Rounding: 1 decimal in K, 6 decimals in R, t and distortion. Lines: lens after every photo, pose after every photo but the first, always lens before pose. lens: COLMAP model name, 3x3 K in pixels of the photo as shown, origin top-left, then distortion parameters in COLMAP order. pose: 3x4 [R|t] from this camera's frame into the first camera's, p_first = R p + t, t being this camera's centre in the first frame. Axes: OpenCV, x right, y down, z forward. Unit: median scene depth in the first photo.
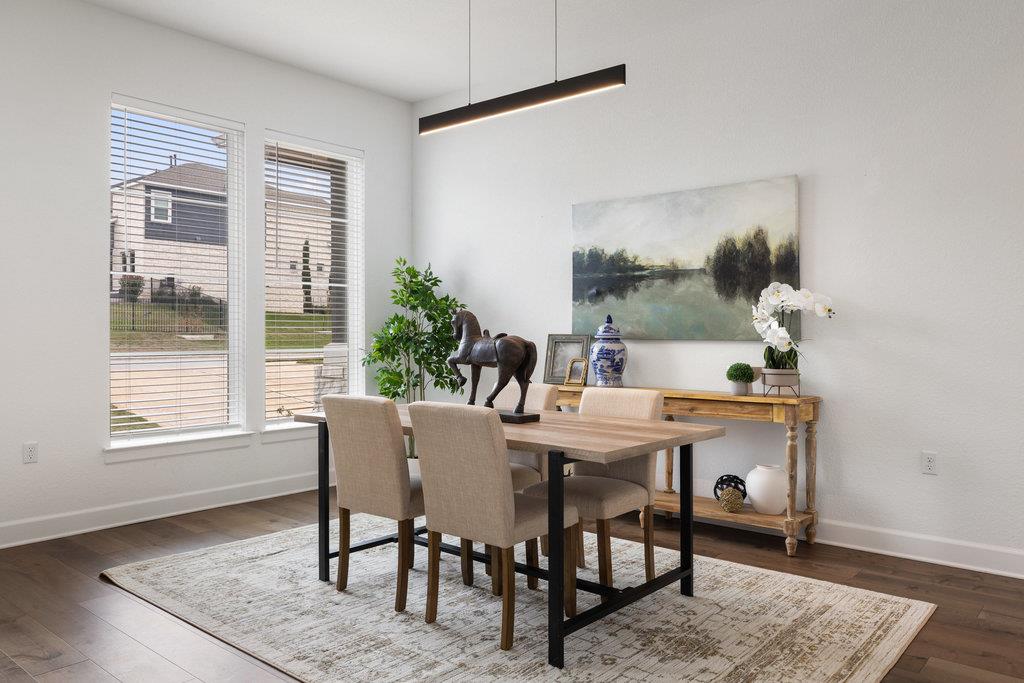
lens RADIAL K [[754.2, 0, 511.4], [0, 754.2, 334.7], [0, 0, 1]] dist [-0.000043, 0.000421]
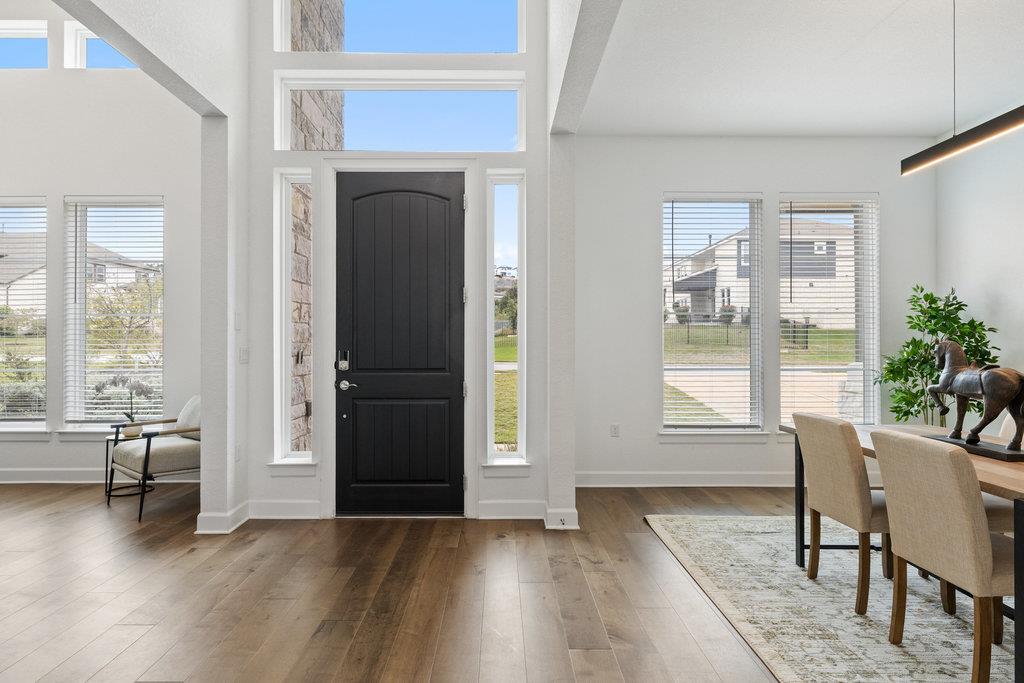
lens RADIAL K [[567.4, 0, 509.1], [0, 567.4, 344.8], [0, 0, 1]] dist [-0.002292, 0.002013]
pose [[0.654343, 0.003852, -0.756188, 0.131026], [-0.005202, 0.999986, 0.000592, -0.024509], [0.756180, 0.003546, 0.654354, 0.057685]]
